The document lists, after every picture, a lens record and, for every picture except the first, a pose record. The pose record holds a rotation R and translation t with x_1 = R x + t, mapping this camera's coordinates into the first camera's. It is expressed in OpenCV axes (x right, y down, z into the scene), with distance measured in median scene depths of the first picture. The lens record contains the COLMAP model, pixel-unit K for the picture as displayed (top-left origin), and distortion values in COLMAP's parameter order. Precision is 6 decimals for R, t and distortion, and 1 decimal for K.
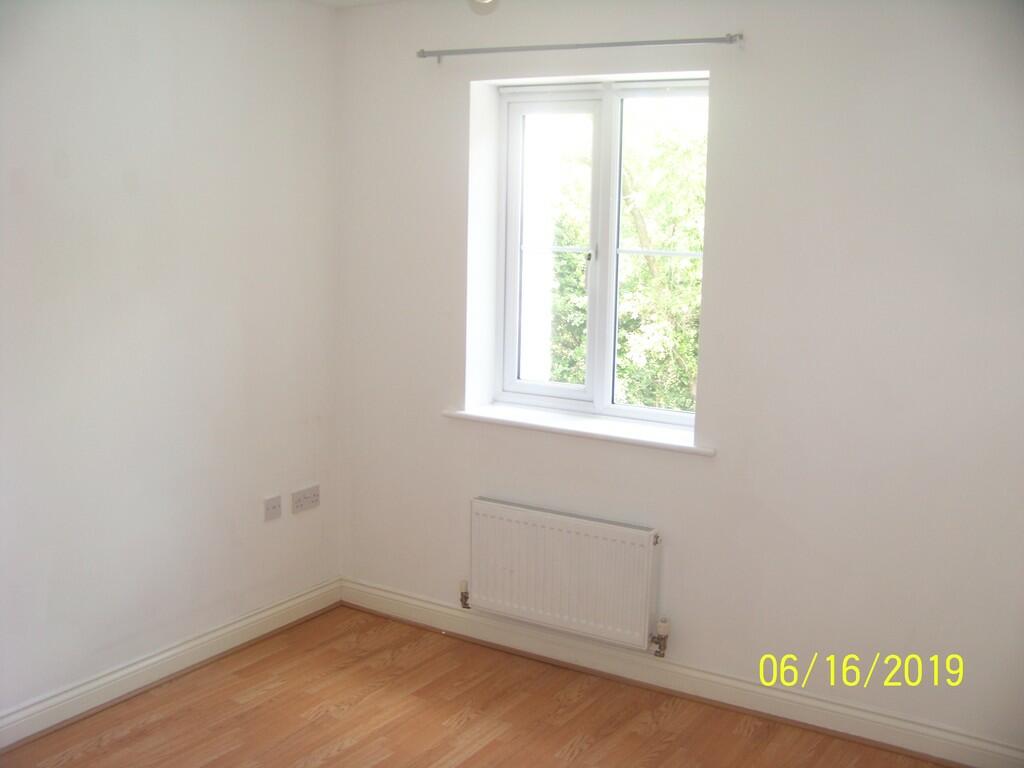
lens RADIAL K [[1147.2, 0, 512.0], [0, 1147.2, 384.0], [0, 0, 1]] dist [-0.300958, 0.475556]
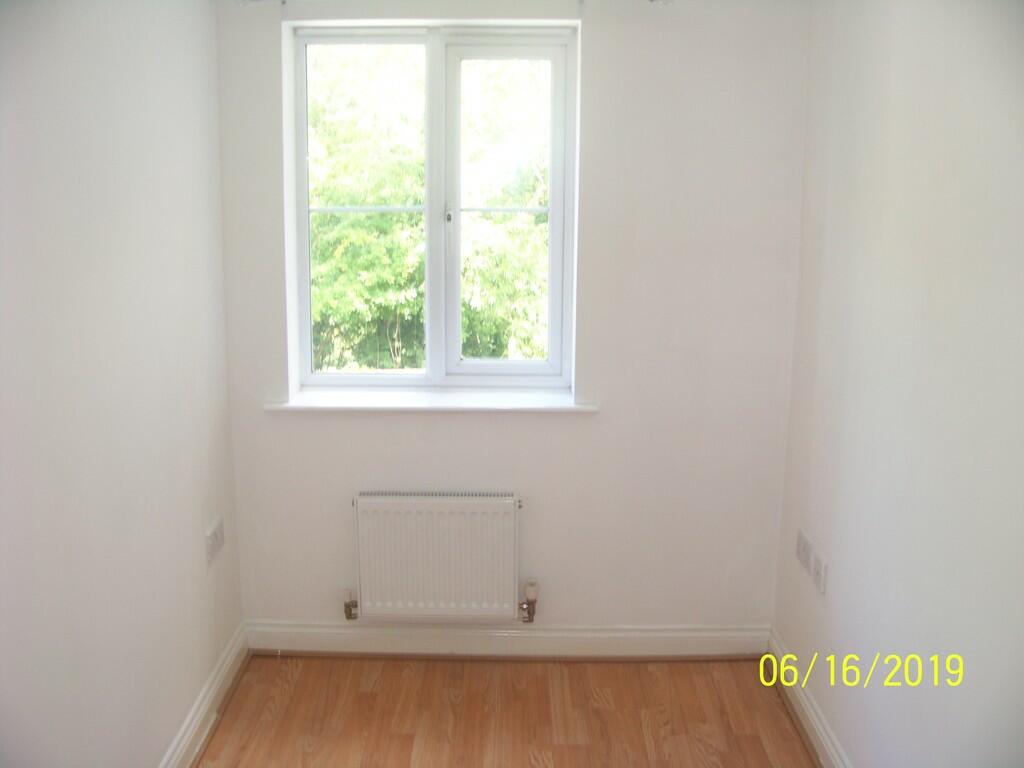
lens RADIAL K [[1073.9, 0, 512.0], [0, 1073.9, 384.0], [0, 0, 1]] dist [0.140731, -0.007155]
pose [[0.872565, -0.130427, 0.470764, -0.303831], [0.108881, 0.991381, 0.072854, -0.036243], [-0.476209, -0.012313, 0.879246, 0.176272]]
